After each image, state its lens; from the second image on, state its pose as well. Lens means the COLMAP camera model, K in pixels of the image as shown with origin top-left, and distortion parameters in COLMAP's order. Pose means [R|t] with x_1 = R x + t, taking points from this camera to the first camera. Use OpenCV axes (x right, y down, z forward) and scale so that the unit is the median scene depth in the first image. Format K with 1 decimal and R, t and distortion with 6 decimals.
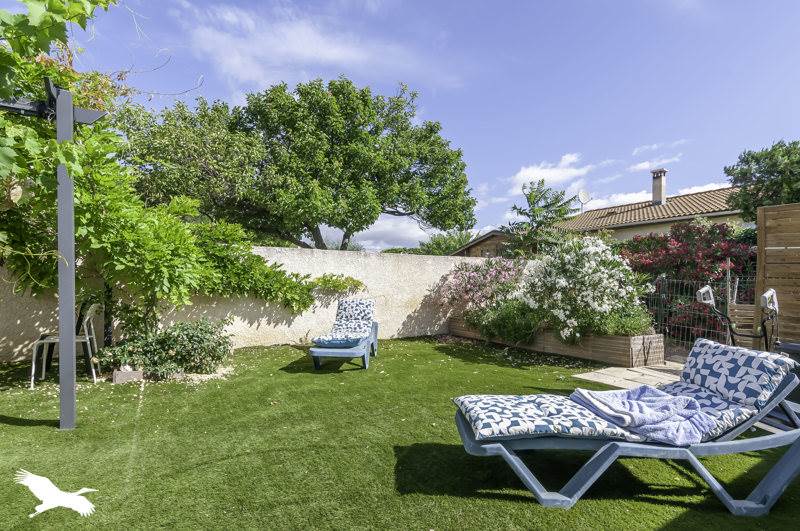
lens RADIAL K [[391.0, 0, 400.5], [0, 391.0, 265.6], [0, 0, 1]] dist [0.005082, 0.000163]
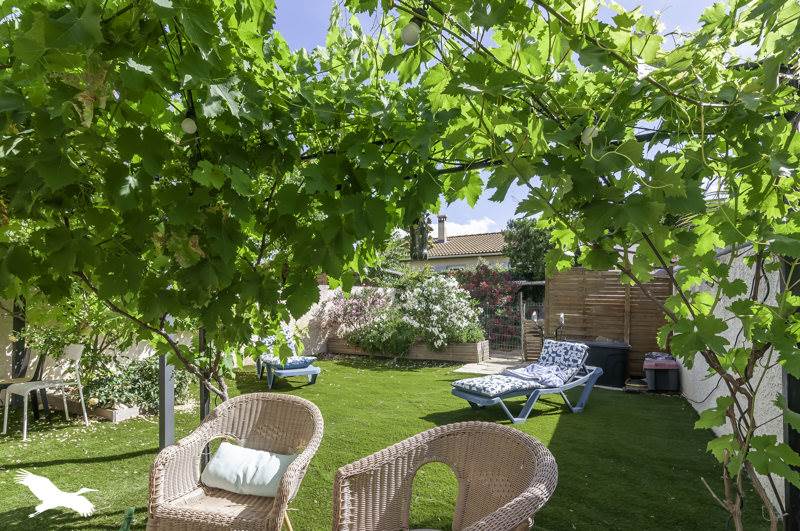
lens RADIAL K [[391.0, 0, 399.1], [0, 391.0, 268.4], [0, 0, 1]] dist [0.005082, 0.000163]
pose [[0.863339, 0.029263, 0.503776, -0.461949], [-0.009535, 0.999085, -0.041693, -0.045528], [-0.504535, 0.031192, 0.862828, -0.190171]]
